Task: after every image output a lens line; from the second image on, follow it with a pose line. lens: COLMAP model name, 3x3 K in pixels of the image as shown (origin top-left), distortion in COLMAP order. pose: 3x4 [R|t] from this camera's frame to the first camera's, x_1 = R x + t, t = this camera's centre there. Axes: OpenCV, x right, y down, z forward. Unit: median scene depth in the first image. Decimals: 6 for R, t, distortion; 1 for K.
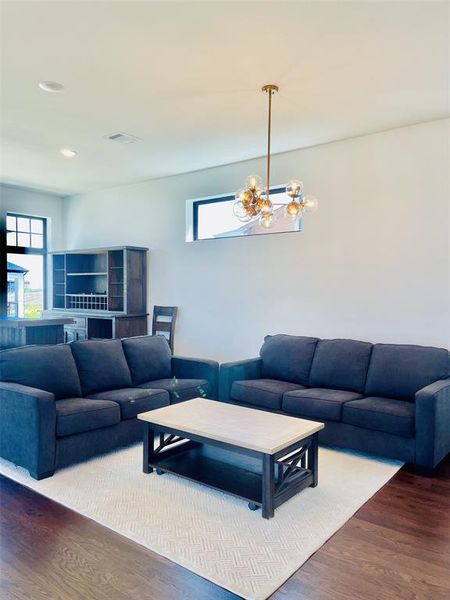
lens RADIAL K [[450.5, 0, 225.0], [0, 450.5, 300.0], [0, 0, 1]] dist [0.043645, -0.008326]
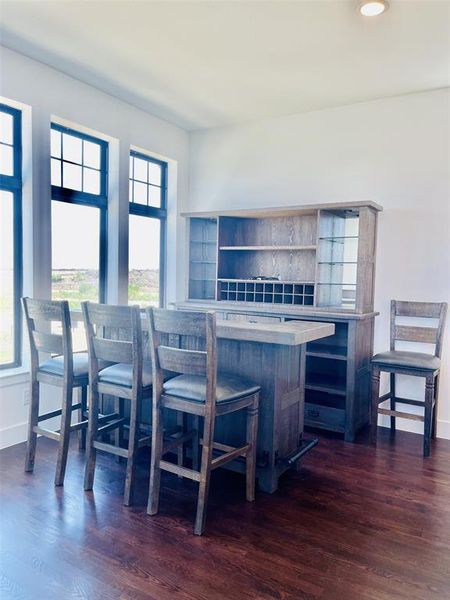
lens RADIAL K [[450.5, 0, 225.0], [0, 450.5, 300.0], [0, 0, 1]] dist [0.043645, -0.008326]
pose [[0.994323, 0.011512, 0.105778, -0.540615], [-0.015441, 0.999218, 0.036404, -0.007991], [-0.105276, -0.037831, 0.993723, 0.475231]]
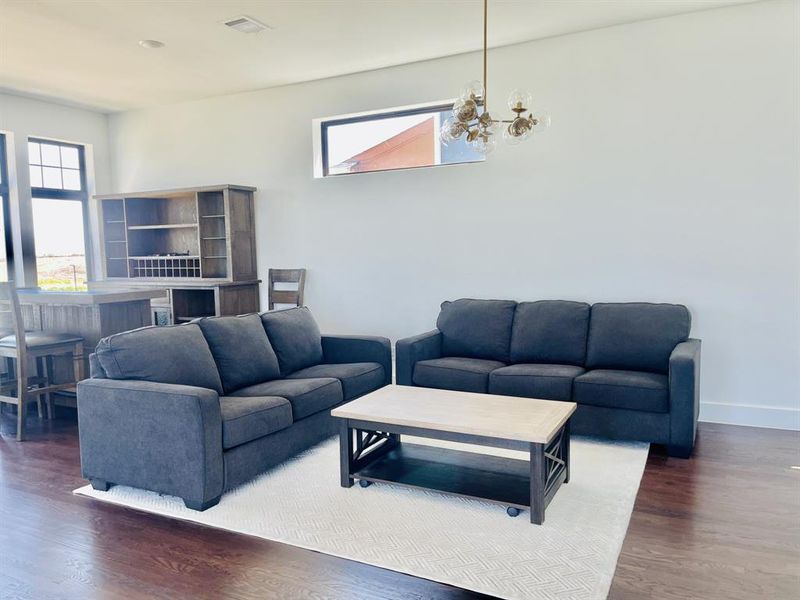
lens RADIAL K [[600.7, 0, 396.4], [0, 600.7, 304.1], [0, 0, 1]] dist [0.043645, -0.008326]
pose [[0.982422, -0.044715, 0.181239, -0.159599], [0.032292, 0.996958, 0.070931, 0.008590], [-0.183860, -0.063832, 0.980878, 0.019210]]
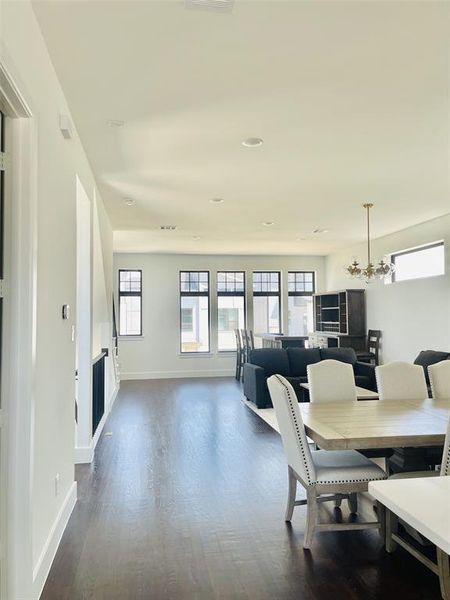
lens RADIAL K [[450.5, 0, 225.0], [0, 450.5, 300.0], [0, 0, 1]] dist [0.043645, -0.008326]
pose [[0.737746, -0.039123, -0.673943, 0.561740], [-0.001201, 0.998242, -0.059264, 0.005207], [0.675077, 0.044532, 0.736402, -0.425184]]
